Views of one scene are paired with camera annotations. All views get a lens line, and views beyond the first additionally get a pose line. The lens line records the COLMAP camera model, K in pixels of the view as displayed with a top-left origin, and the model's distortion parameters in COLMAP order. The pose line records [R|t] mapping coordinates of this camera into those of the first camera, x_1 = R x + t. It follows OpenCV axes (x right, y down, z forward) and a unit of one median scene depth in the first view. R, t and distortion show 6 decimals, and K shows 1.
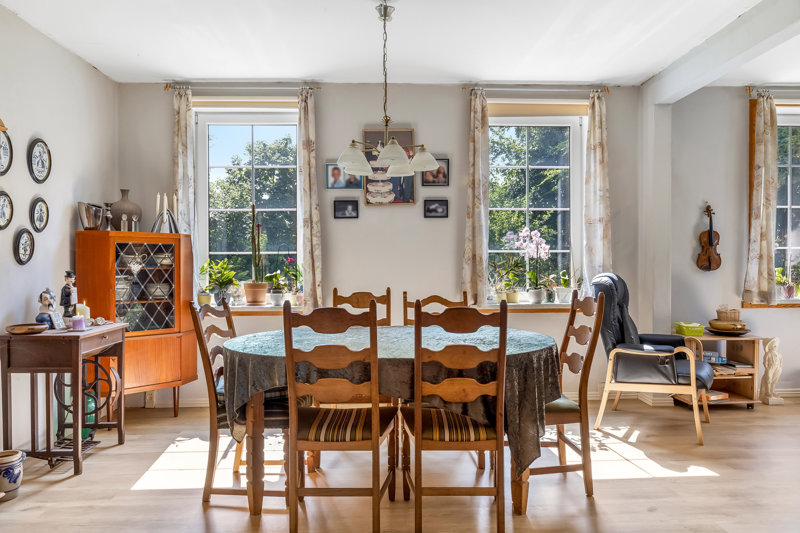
lens RADIAL K [[555.9, 0, 400.0], [0, 555.9, 266.5], [0, 0, 1]] dist [0.001085, -0.000244]
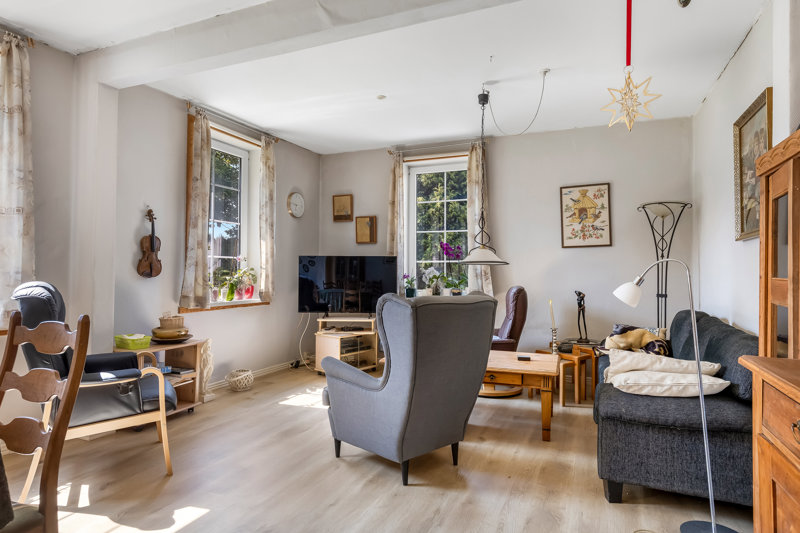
lens RADIAL K [[451.3, 0, 401.3], [0, 451.3, 263.4], [0, 0, 1]] dist [0.000297, -0.000588]
pose [[0.417302, 0.020528, 0.908536, 0.028696], [-0.000605, 0.999751, -0.022311, 0.000425], [-0.908767, 0.008760, 0.417211, 0.286636]]
